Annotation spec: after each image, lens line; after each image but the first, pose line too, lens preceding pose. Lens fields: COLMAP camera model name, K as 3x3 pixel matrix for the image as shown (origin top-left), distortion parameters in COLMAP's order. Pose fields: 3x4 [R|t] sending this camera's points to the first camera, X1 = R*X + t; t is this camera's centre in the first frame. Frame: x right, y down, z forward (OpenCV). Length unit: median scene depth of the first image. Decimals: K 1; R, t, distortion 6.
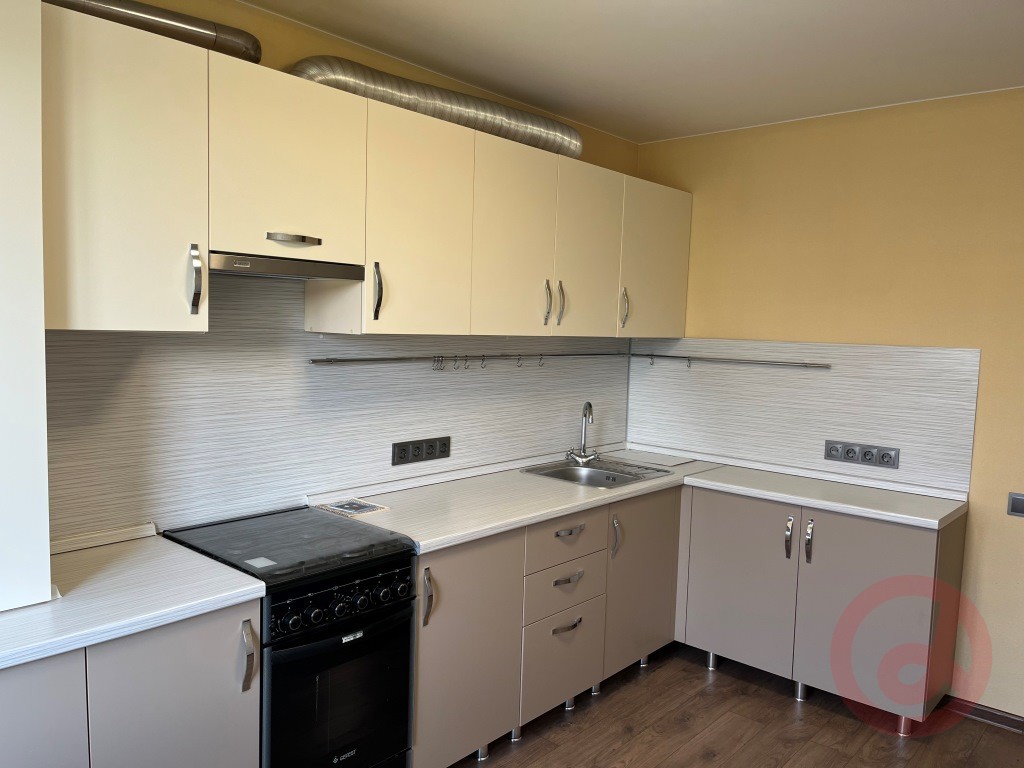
lens RADIAL K [[776.8, 0, 517.1], [0, 776.8, 389.8], [0, 0, 1]] dist [0.060132, -0.098011]
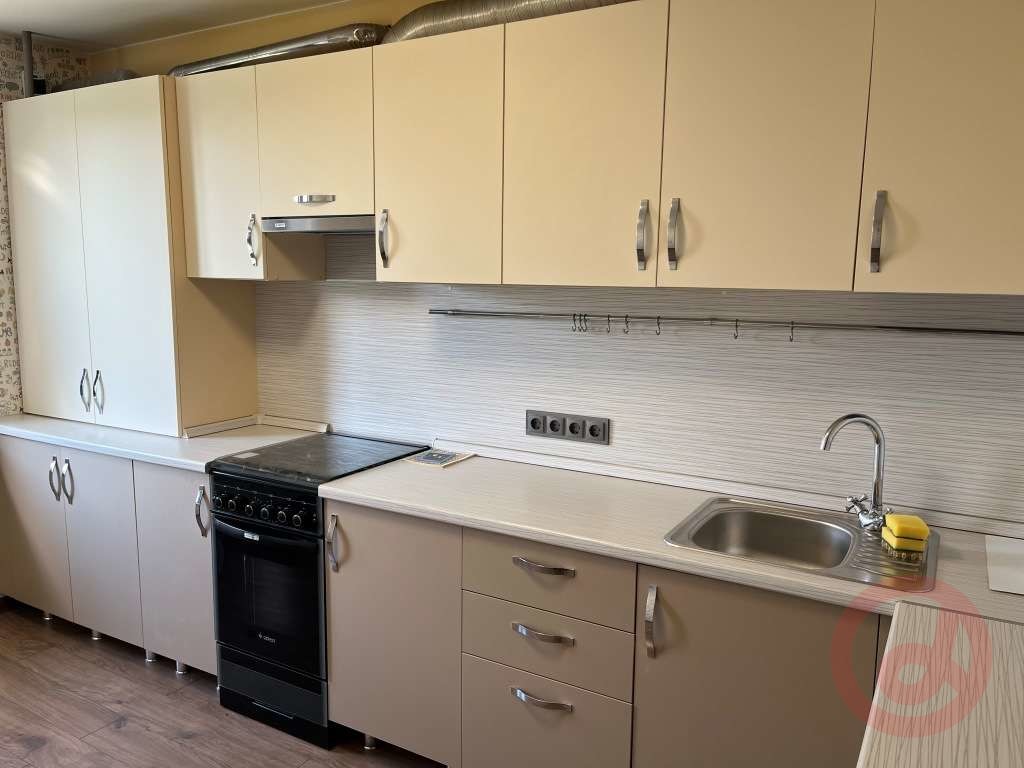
lens RADIAL K [[776.8, 0, 517.1], [0, 776.8, 389.8], [0, 0, 1]] dist [0.060132, -0.098011]
pose [[0.193466, 0.112963, -0.974582, 0.854588], [-0.092689, 0.991011, 0.096467, -0.046864], [0.976719, 0.071670, 0.202198, 0.979299]]
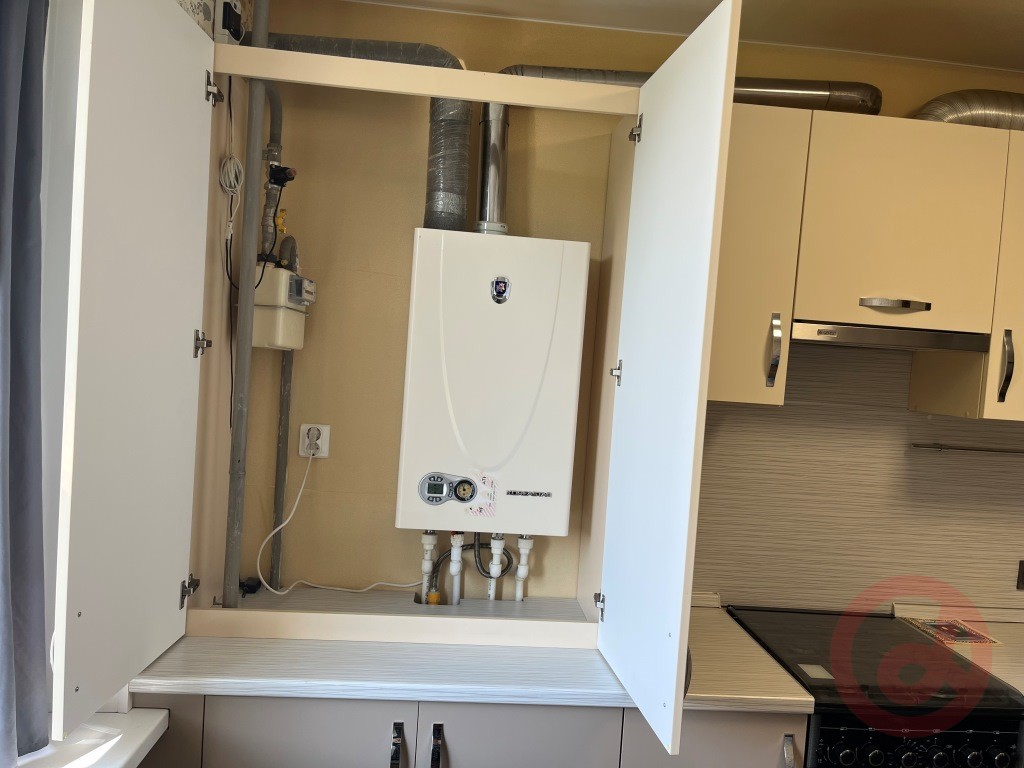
lens RADIAL K [[776.8, 0, 517.1], [0, 776.8, 389.8], [0, 0, 1]] dist [0.060132, -0.098011]
pose [[0.703868, 0.048748, -0.708656, 0.036668], [-0.105927, 0.993691, -0.036855, -0.021413], [0.702389, 0.101007, 0.704591, 0.099595]]
